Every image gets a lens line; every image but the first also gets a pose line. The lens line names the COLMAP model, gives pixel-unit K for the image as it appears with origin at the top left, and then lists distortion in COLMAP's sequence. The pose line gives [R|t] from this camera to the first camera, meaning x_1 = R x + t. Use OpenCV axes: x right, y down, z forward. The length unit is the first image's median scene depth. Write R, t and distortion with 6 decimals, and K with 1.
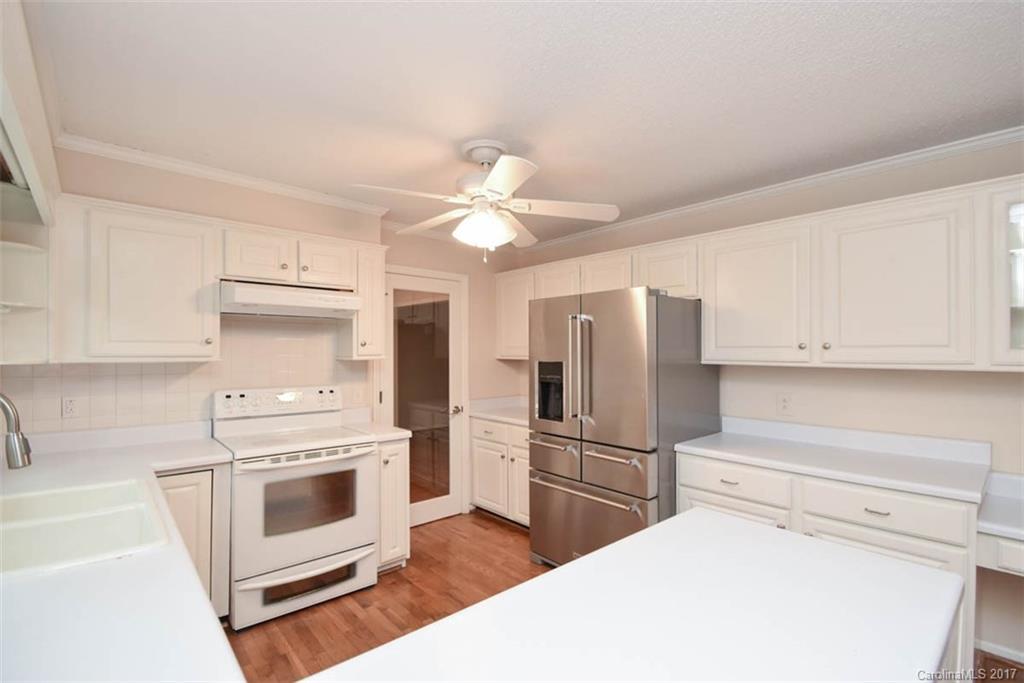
lens RADIAL K [[466.7, 0, 512.0], [0, 466.7, 341.5], [0, 0, 1]] dist [-0.012580, -0.000268]
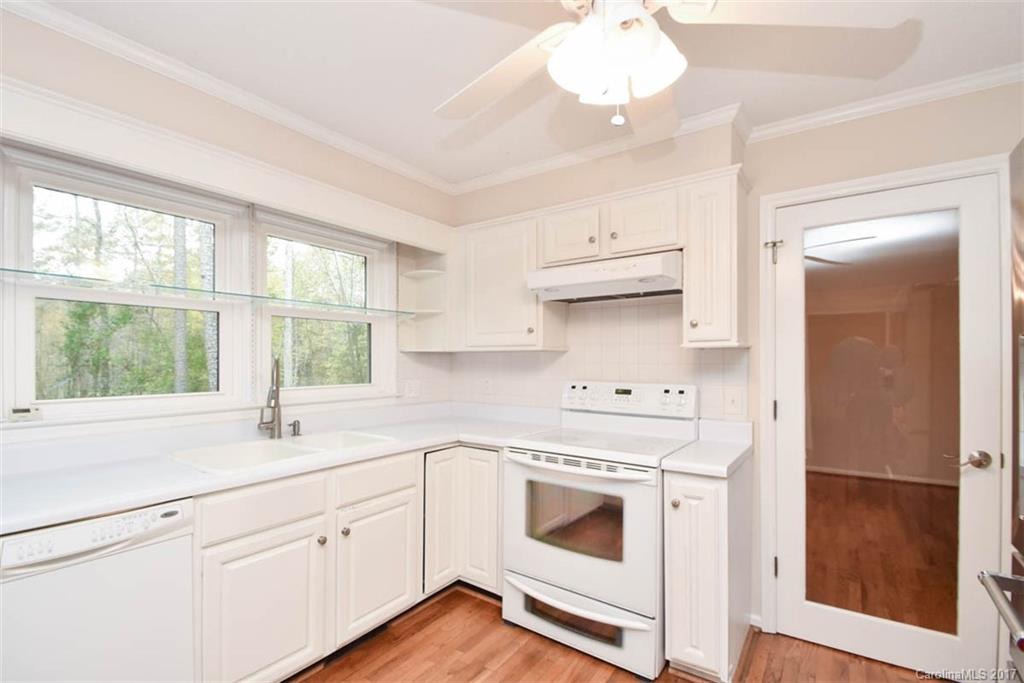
lens RADIAL K [[467.9, 0, 513.7], [0, 467.9, 357.0], [0, 0, 1]] dist [-0.001198, -0.013297]
pose [[0.219896, -0.005018, -0.975510, 0.330299], [0.024324, 0.999704, 0.000341, 0.053385], [0.975220, -0.023803, 0.219953, 0.682120]]
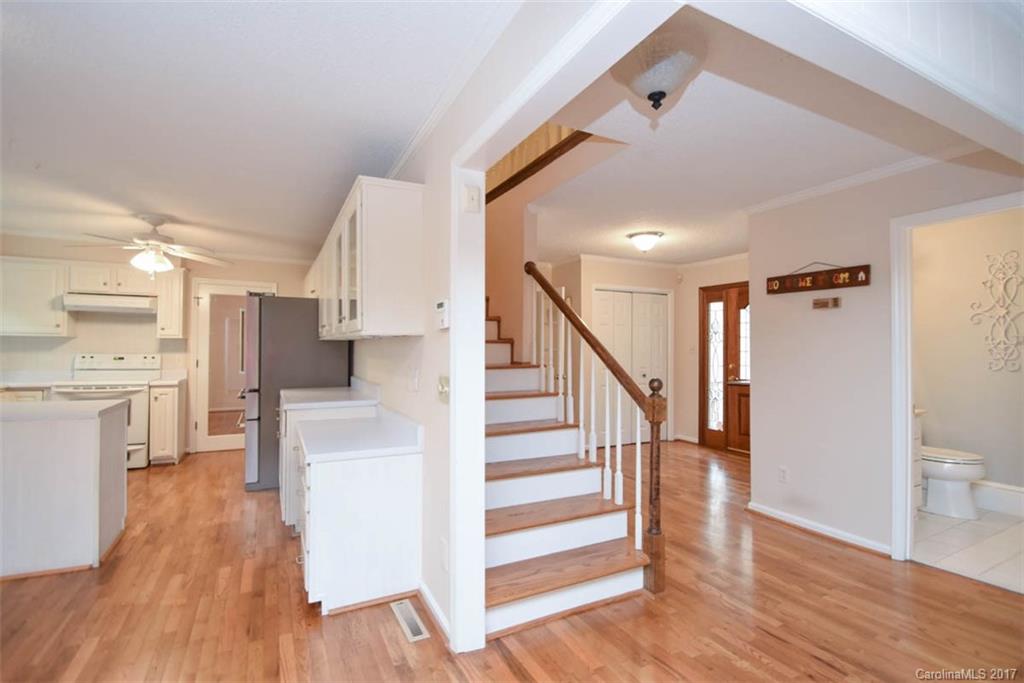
lens RADIAL K [[466.7, 0, 512.0], [0, 466.7, 341.5], [0, 0, 1]] dist [-0.012580, -0.000268]
pose [[0.968733, 0.003633, -0.248078, 1.487210], [-0.001980, 0.999974, 0.006913, 0.043000], [0.248096, -0.006206, 0.968715, -0.331768]]
